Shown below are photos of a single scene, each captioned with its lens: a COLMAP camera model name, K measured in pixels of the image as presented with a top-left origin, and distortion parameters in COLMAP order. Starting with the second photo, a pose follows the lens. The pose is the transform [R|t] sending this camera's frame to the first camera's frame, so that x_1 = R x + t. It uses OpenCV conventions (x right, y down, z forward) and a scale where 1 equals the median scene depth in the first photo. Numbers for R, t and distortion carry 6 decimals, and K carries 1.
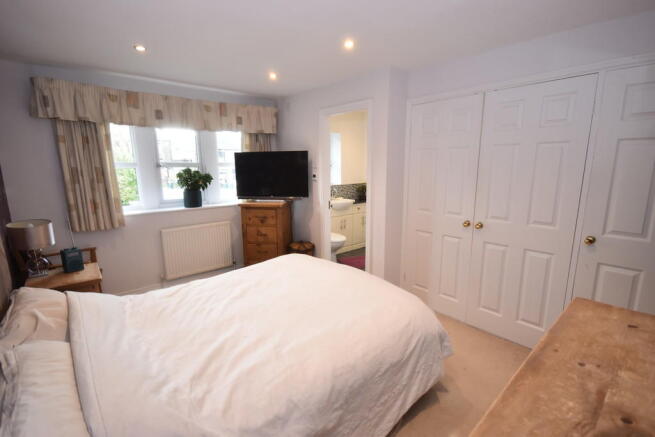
lens RADIAL K [[314.7, 0, 327.5], [0, 314.7, 218.5], [0, 0, 1]] dist [-0.000760, -0.000074]
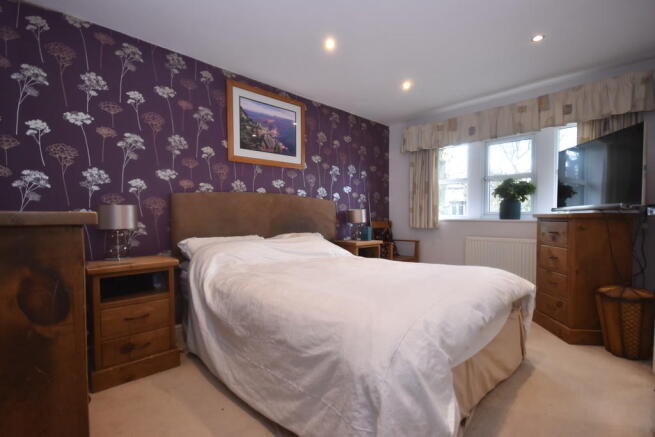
lens RADIAL K [[304.0, 0, 327.5], [0, 304.0, 218.5], [0, 0, 1]] dist [-0.000653, -0.000097]
pose [[0.027541, 0.006706, -0.999598, 0.493691], [-0.171856, 0.985120, 0.001874, 0.055334], [0.984737, 0.171736, 0.028284, 0.495138]]
